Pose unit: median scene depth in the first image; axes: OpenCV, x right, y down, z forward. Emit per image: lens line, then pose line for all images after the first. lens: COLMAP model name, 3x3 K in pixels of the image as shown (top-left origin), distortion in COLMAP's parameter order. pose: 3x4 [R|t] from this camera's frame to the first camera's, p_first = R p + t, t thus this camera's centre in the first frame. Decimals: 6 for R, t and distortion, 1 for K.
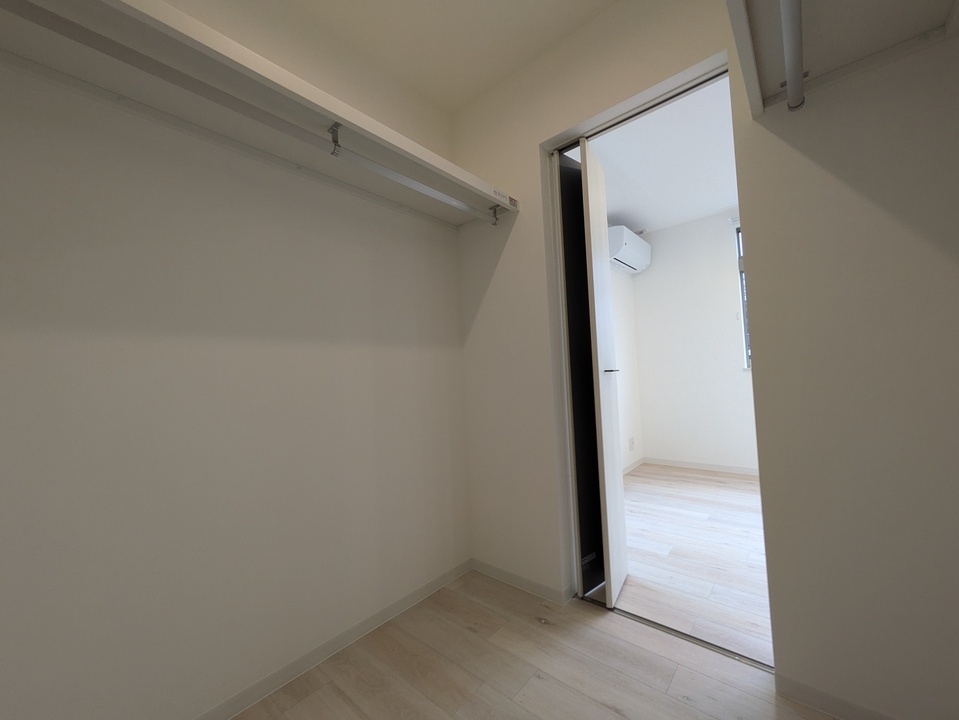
lens RADIAL K [[384.3, 0, 478.9], [0, 384.3, 357.6], [0, 0, 1]] dist [0.000056, 0.000115]
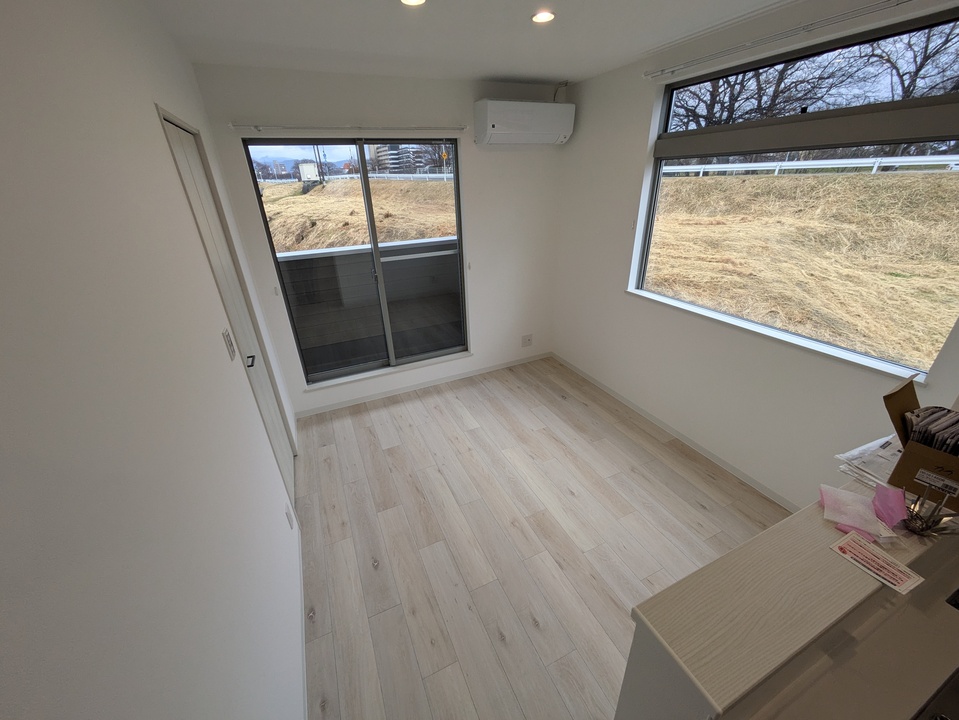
lens RADIAL K [[377.1, 0, 478.6], [0, 377.1, 360.6], [0, 0, 1]] dist [0.000829, 0.000941]
pose [[0.908840, 0.196501, -0.367965, 0.830542], [0.008039, 0.873687, 0.486422, -0.280424], [0.417068, -0.445037, 0.792462, 0.145964]]
